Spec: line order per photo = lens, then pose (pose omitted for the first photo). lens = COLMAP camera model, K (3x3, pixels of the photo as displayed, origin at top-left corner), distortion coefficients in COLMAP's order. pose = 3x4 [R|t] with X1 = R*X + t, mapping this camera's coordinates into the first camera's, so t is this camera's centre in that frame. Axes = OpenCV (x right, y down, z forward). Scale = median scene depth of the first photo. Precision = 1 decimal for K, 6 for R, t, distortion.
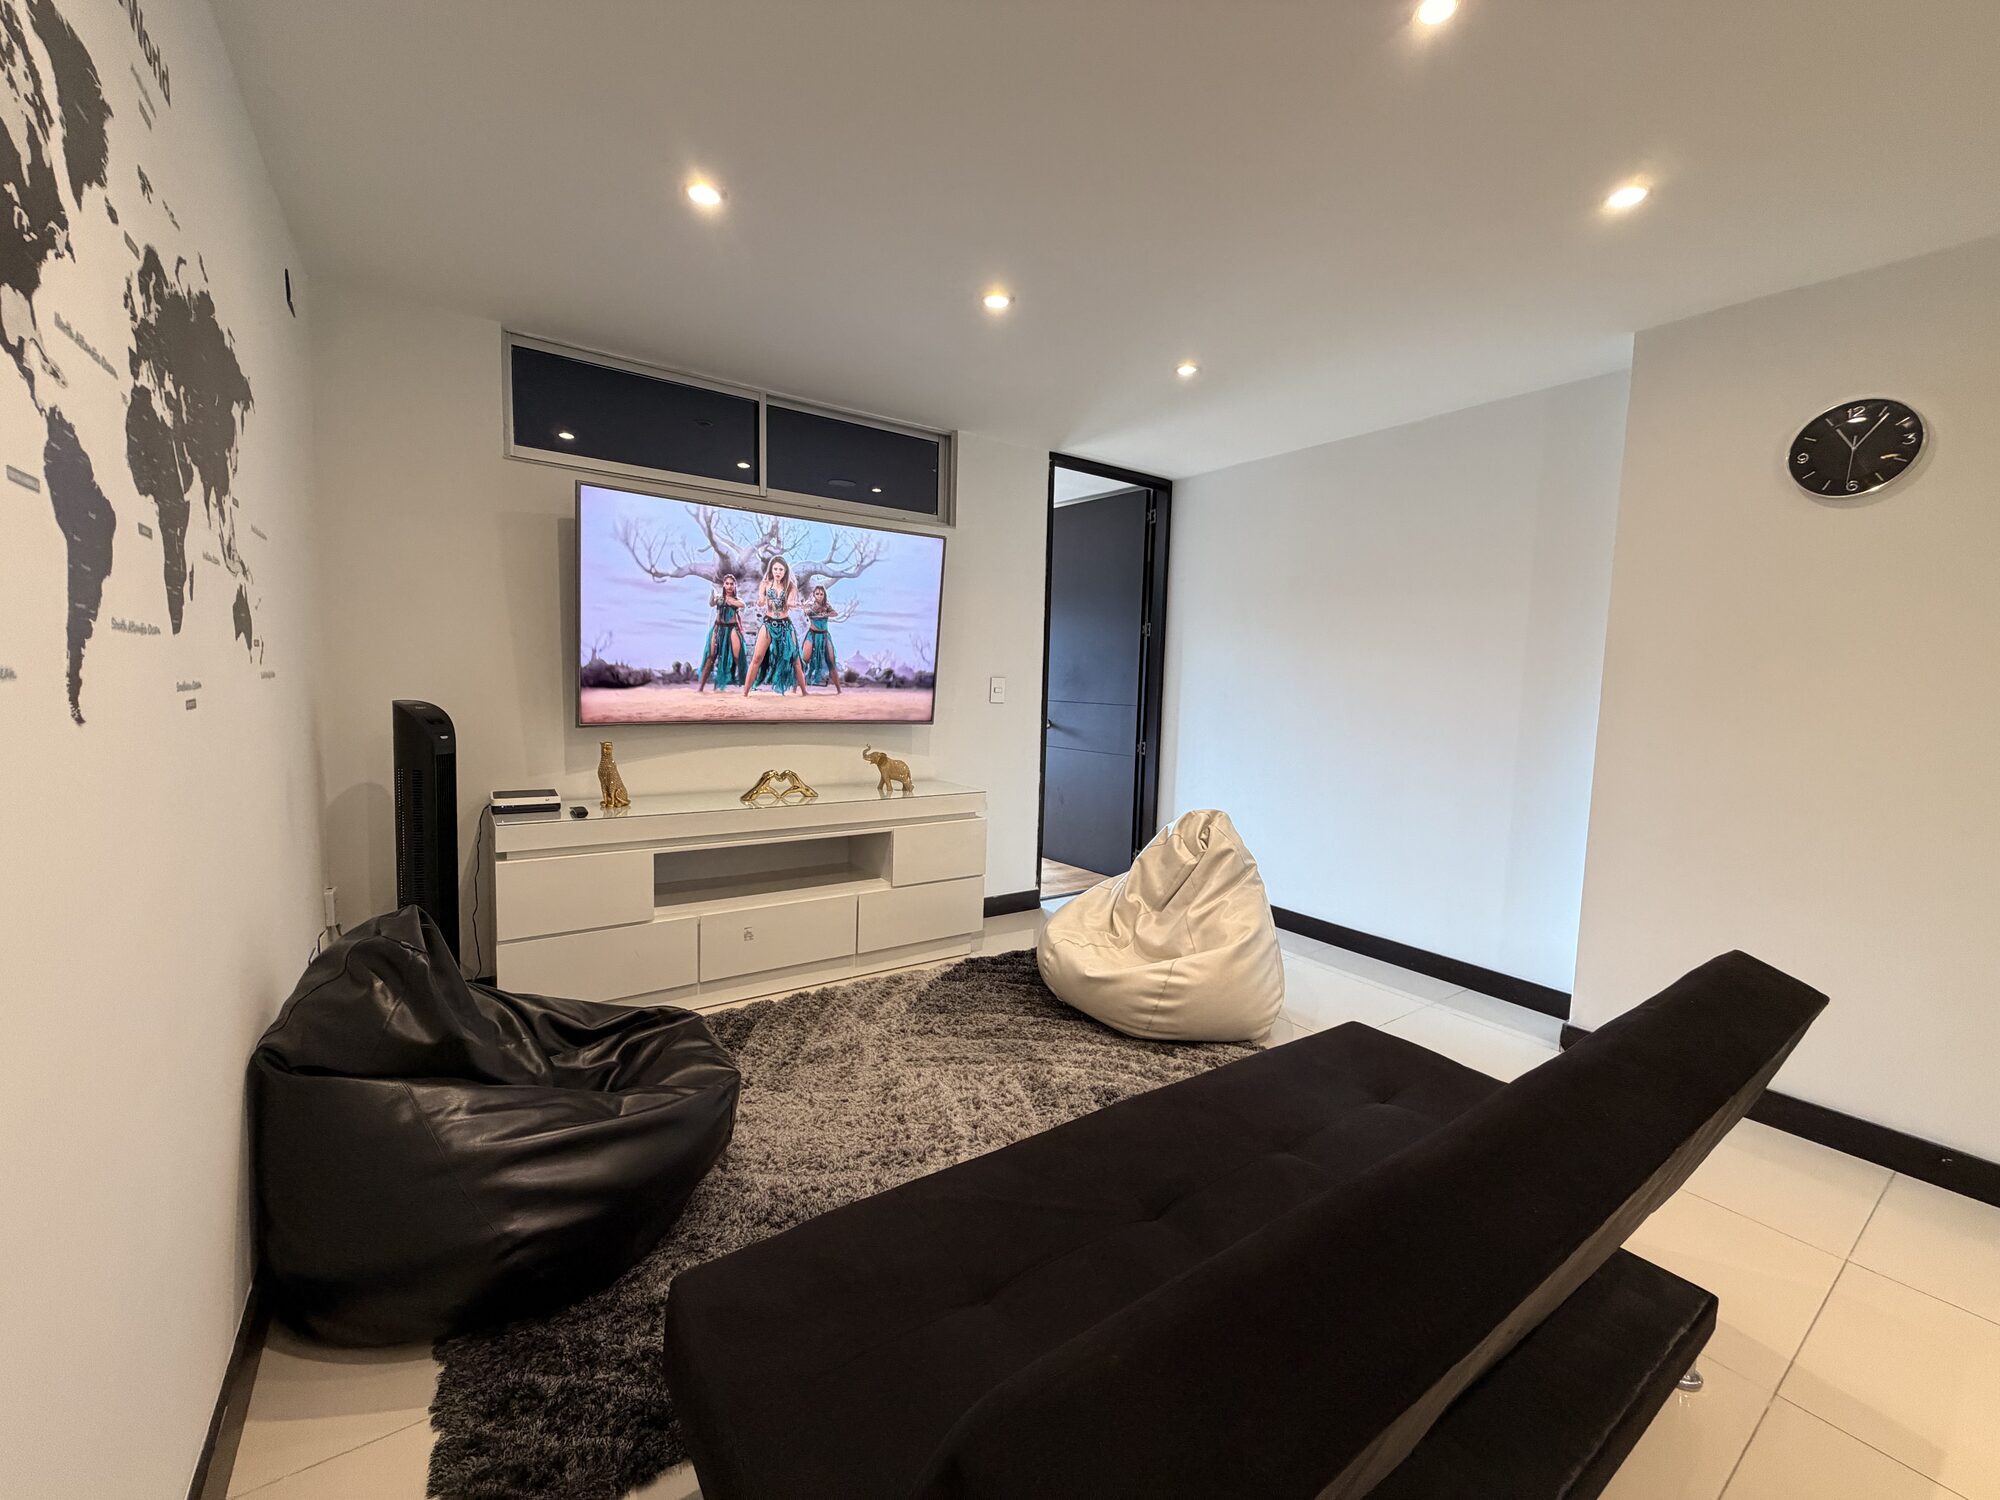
lens RADIAL K [[795.8, 0, 992.5], [0, 795.8, 746.4], [0, 0, 1]] dist [-0.000939, 0.000596]
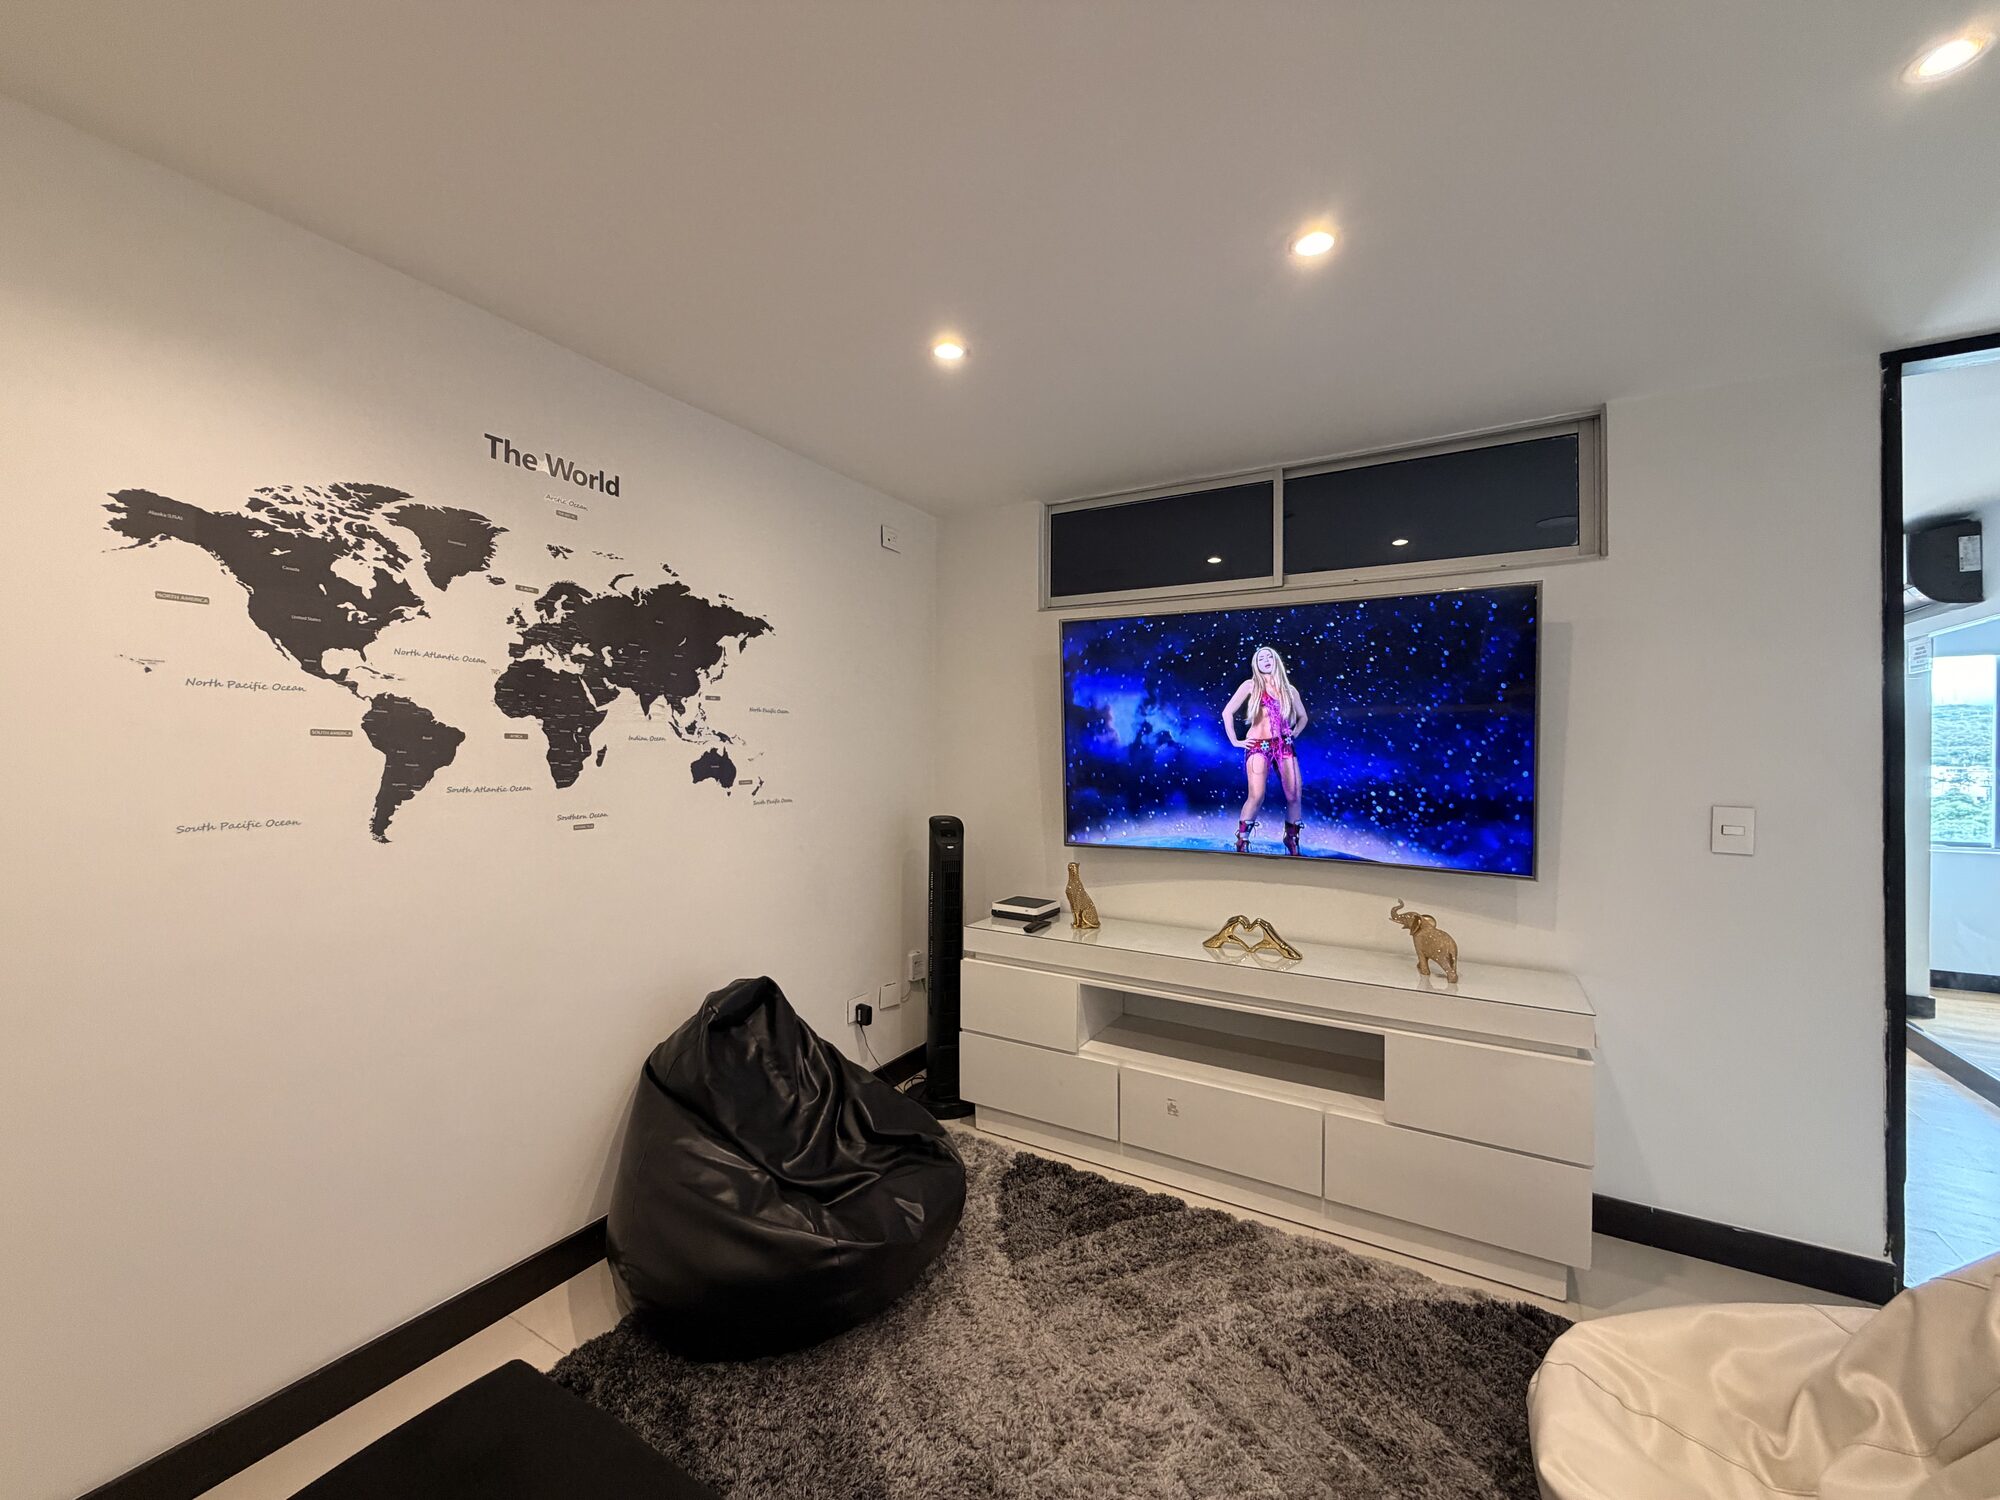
lens RADIAL K [[795.8, 0, 991.6], [0, 795.8, 748.2], [0, 0, 1]] dist [-0.000939, 0.000596]
pose [[0.420074, -0.031181, -0.906954, 0.421331], [-0.074653, 0.994835, -0.068779, -0.076327], [0.904414, 0.096599, 0.415577, 0.475510]]
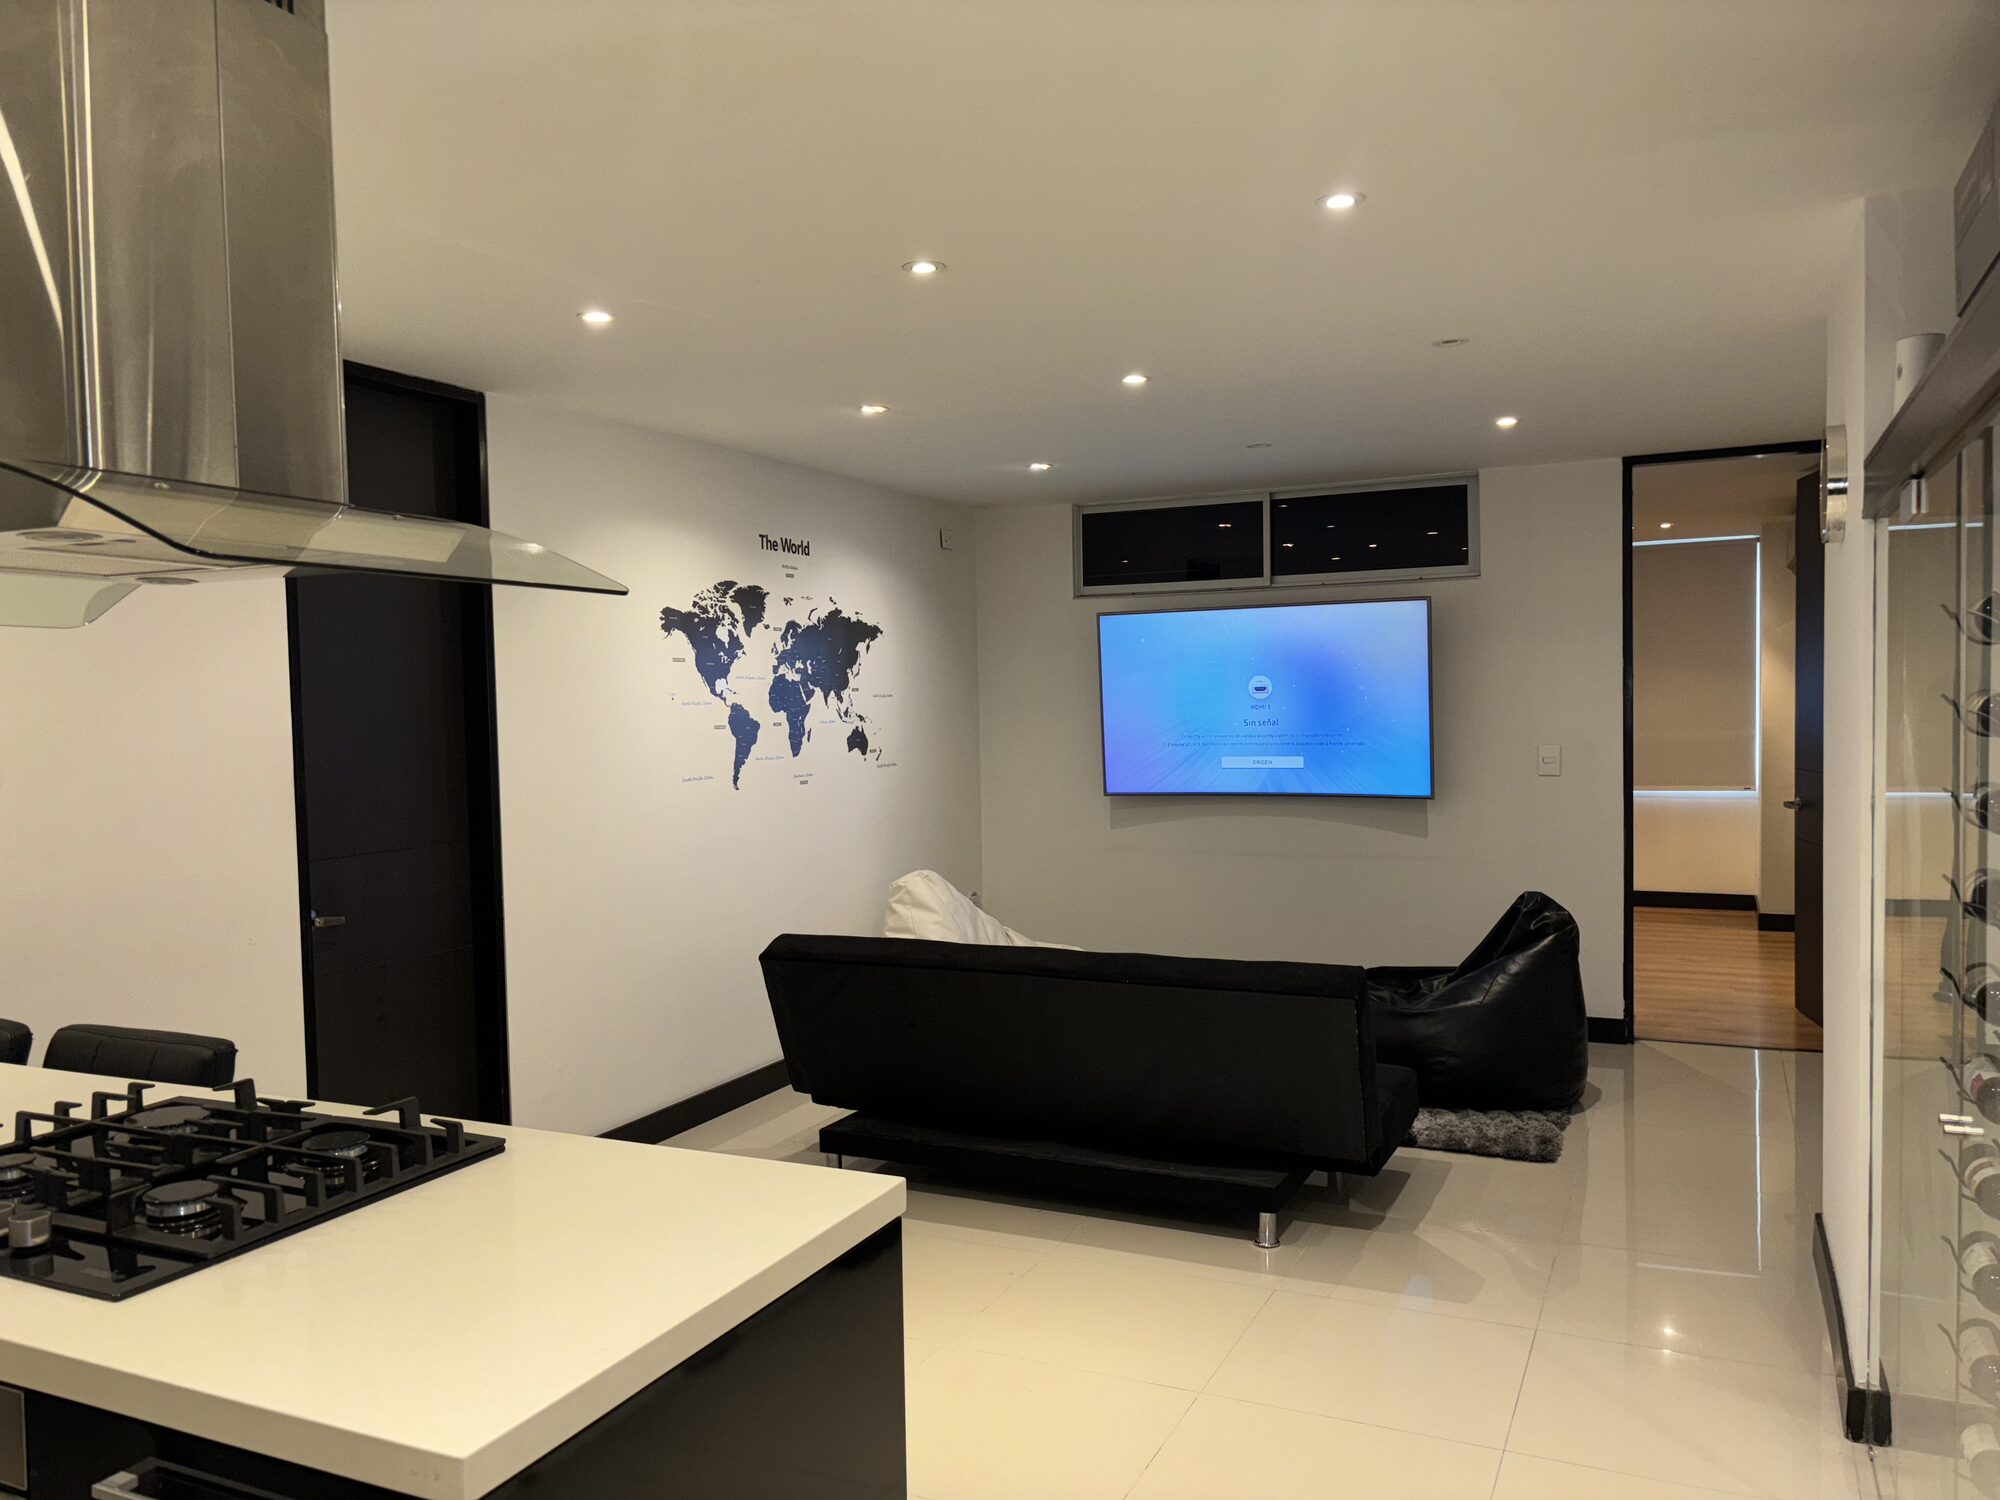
lens RADIAL K [[1506.3, 0, 999.2], [0, 1506.3, 802.5], [0, 0, 1]] dist [0.062277, -0.015420]
pose [[0.504143, 0.020624, -0.863374, 1.600146], [-0.040034, 0.999198, 0.000492, -0.006991], [0.862692, 0.034317, 0.504564, -0.419877]]
